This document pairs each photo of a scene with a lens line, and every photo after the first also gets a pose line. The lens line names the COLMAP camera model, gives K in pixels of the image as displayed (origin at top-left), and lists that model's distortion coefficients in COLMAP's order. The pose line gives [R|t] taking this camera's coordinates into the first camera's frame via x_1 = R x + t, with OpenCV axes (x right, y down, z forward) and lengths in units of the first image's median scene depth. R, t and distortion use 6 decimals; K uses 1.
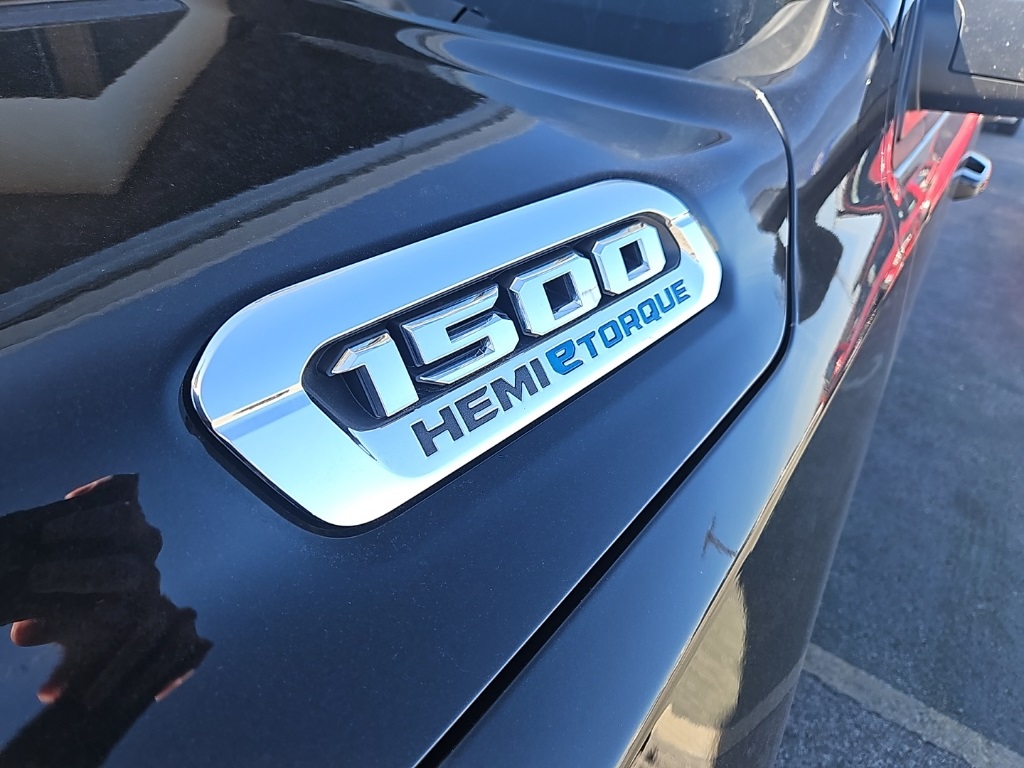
lens RADIAL K [[617.6, 0, 512.0], [0, 617.6, 384.0], [0, 0, 1]] dist [0.065352, -0.051303]
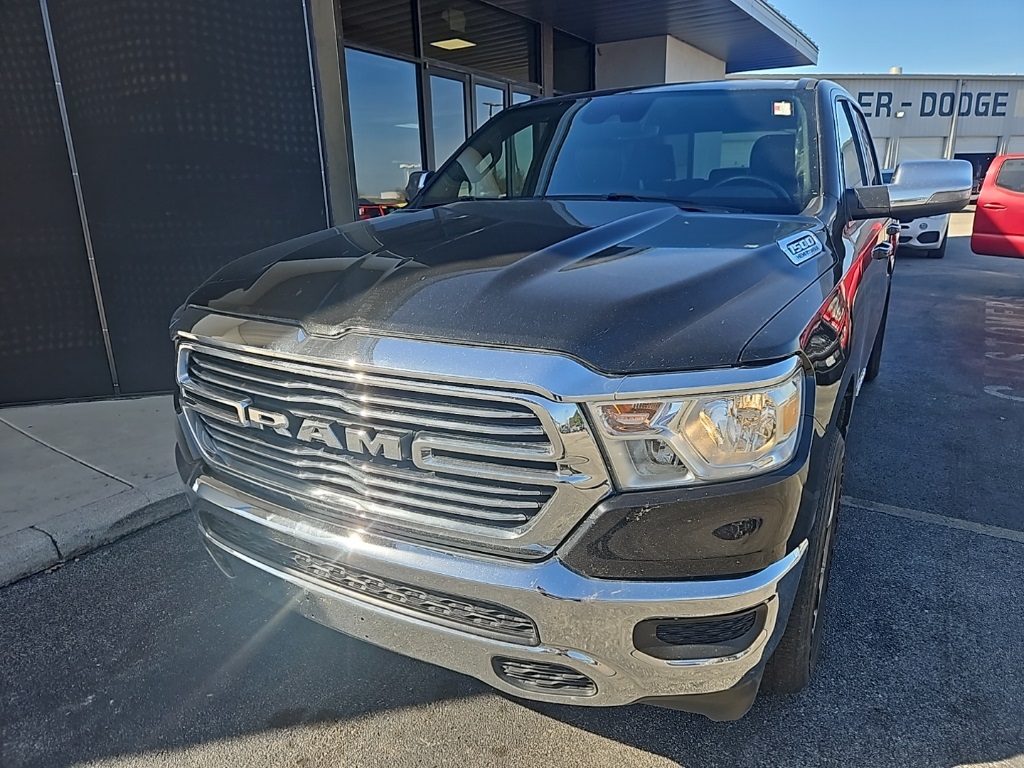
lens RADIAL K [[617.6, 0, 512.0], [0, 617.6, 384.0], [0, 0, 1]] dist [0.065352, -0.051303]
pose [[0.991783, -0.126369, 0.019911, -0.420332], [0.127114, 0.955946, -0.264591, 0.334060], [0.014403, 0.264948, 0.964155, -0.636951]]
